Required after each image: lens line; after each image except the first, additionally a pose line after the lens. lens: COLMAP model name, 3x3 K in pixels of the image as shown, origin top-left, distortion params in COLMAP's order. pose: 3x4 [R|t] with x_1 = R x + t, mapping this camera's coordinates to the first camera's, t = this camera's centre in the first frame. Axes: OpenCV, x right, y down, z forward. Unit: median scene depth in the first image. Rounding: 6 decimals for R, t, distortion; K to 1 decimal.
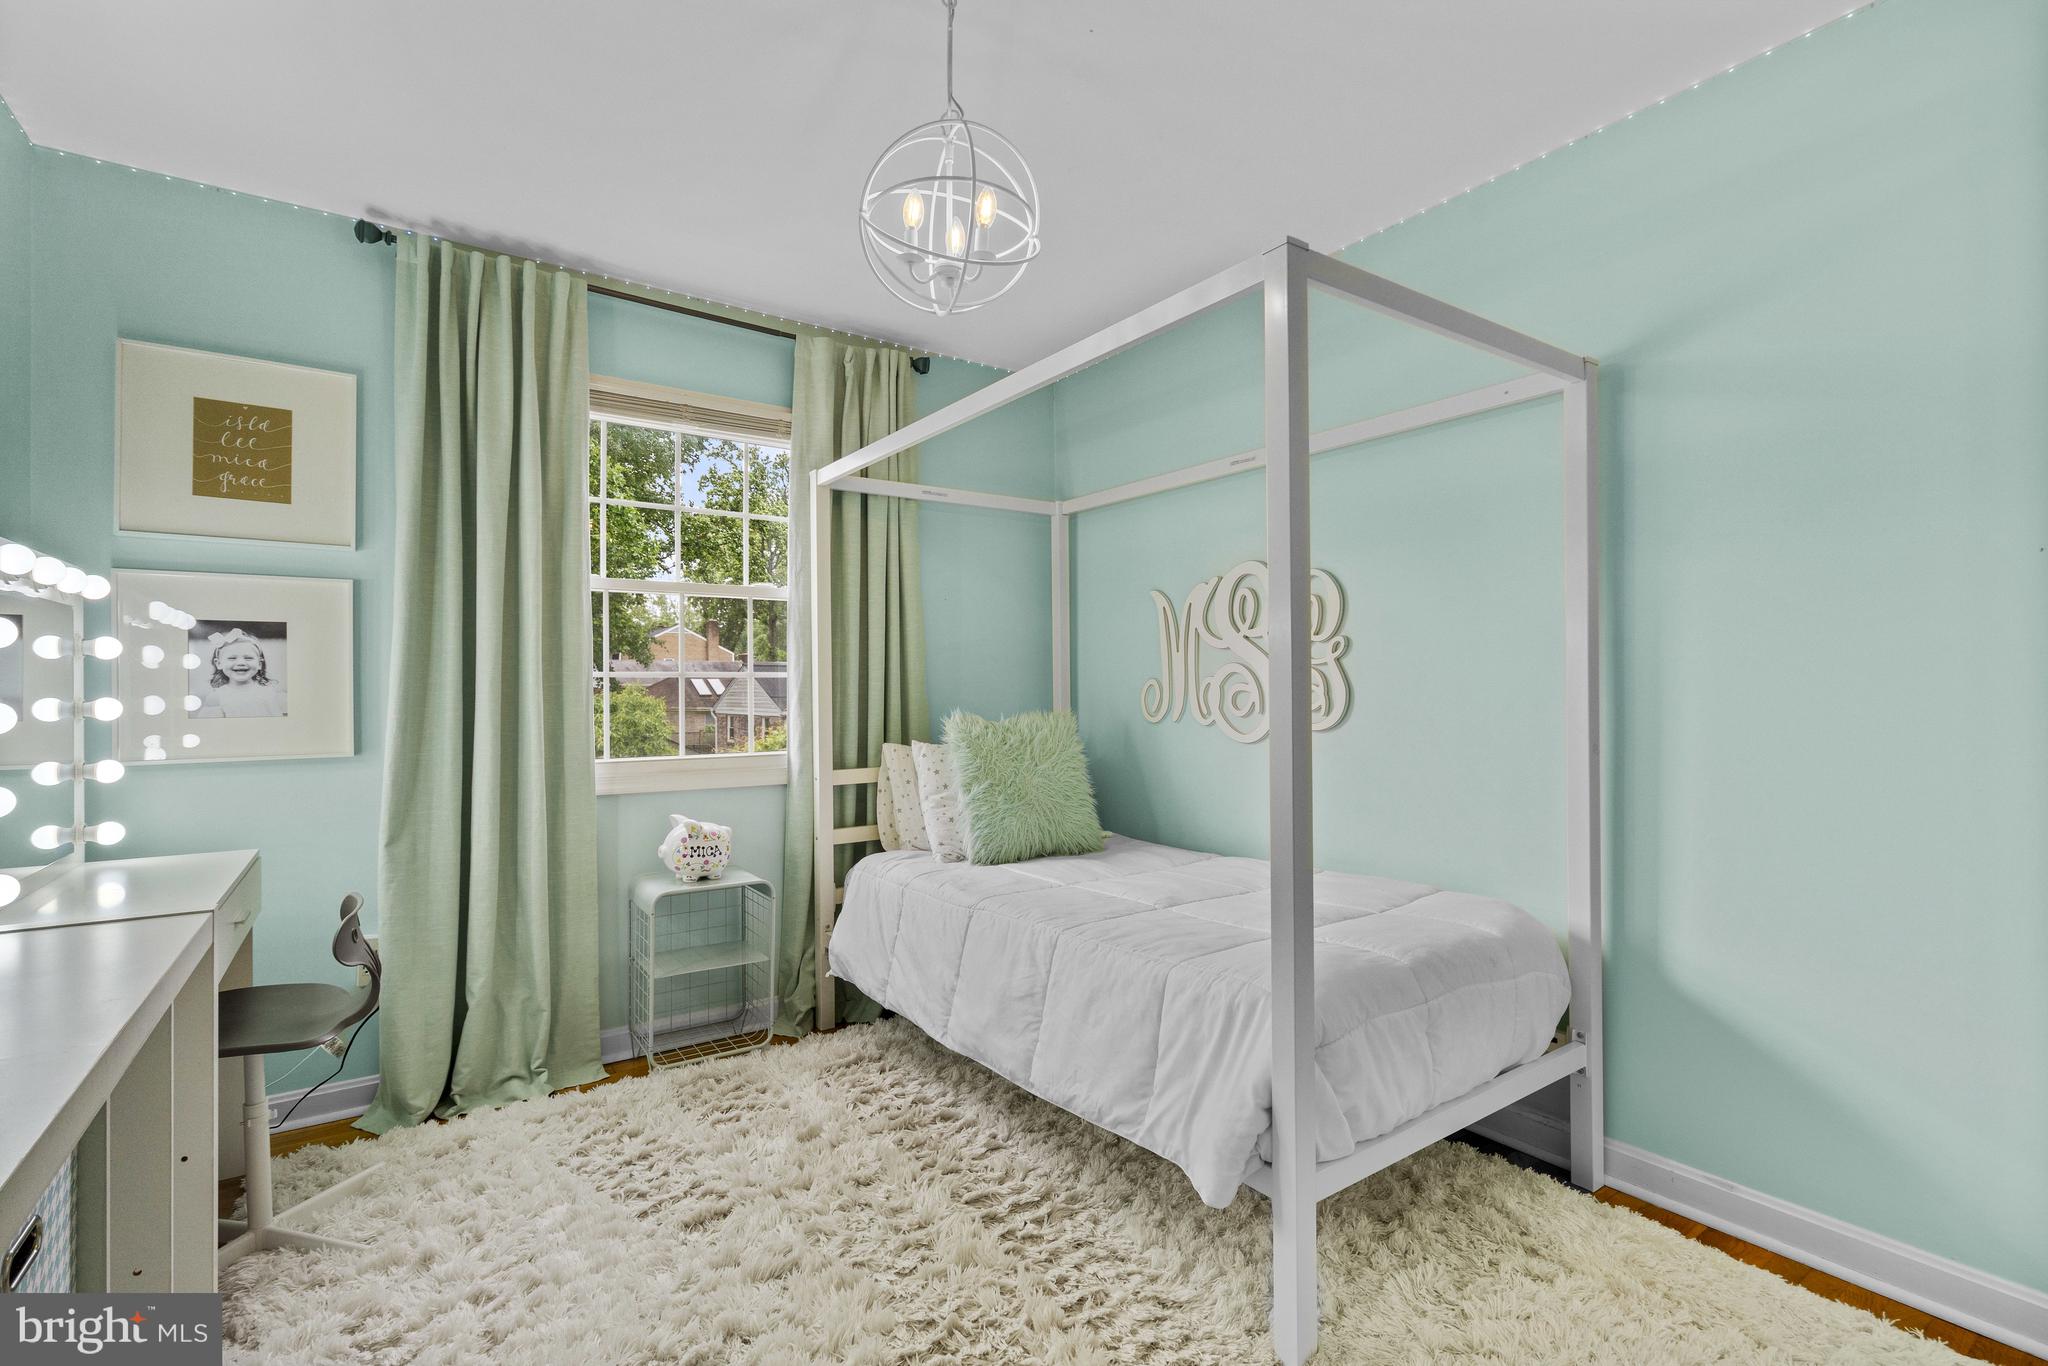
lens RADIAL K [[931.6, 0, 1014.4], [0, 931.6, 687.1], [0, 0, 1]] dist [-0.009691, 0.000359]
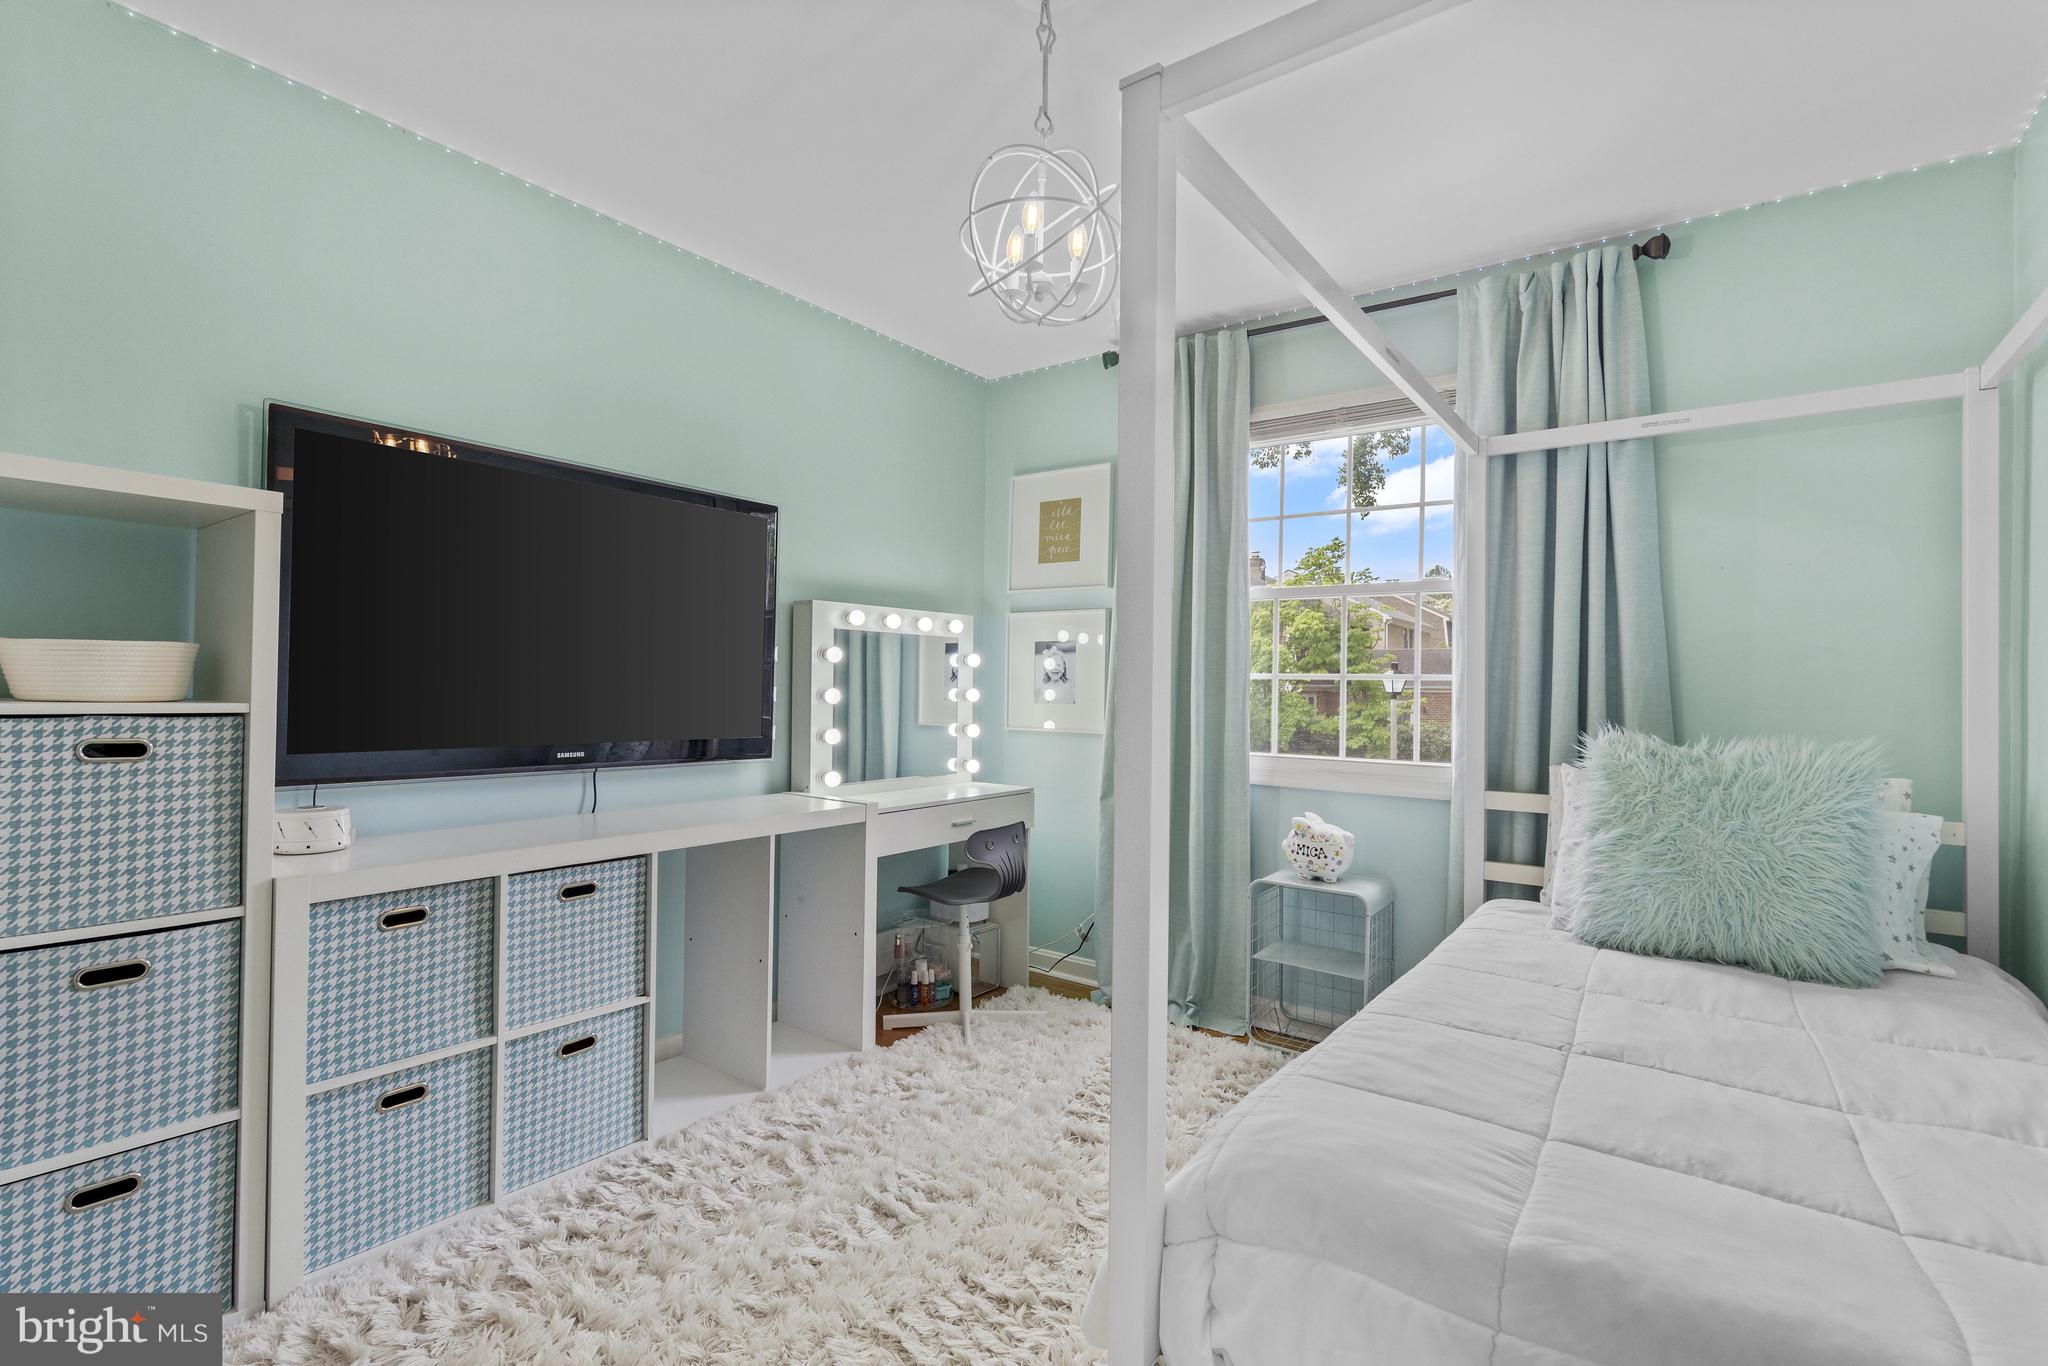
lens RADIAL K [[931.6, 0, 1014.4], [0, 931.6, 687.1], [0, 0, 1]] dist [-0.009691, 0.000359]
pose [[0.313707, 0.010634, -0.949460, 0.533662], [-0.015820, 0.999857, 0.005972, -0.002678], [0.949388, 0.013147, 0.313830, 0.382996]]
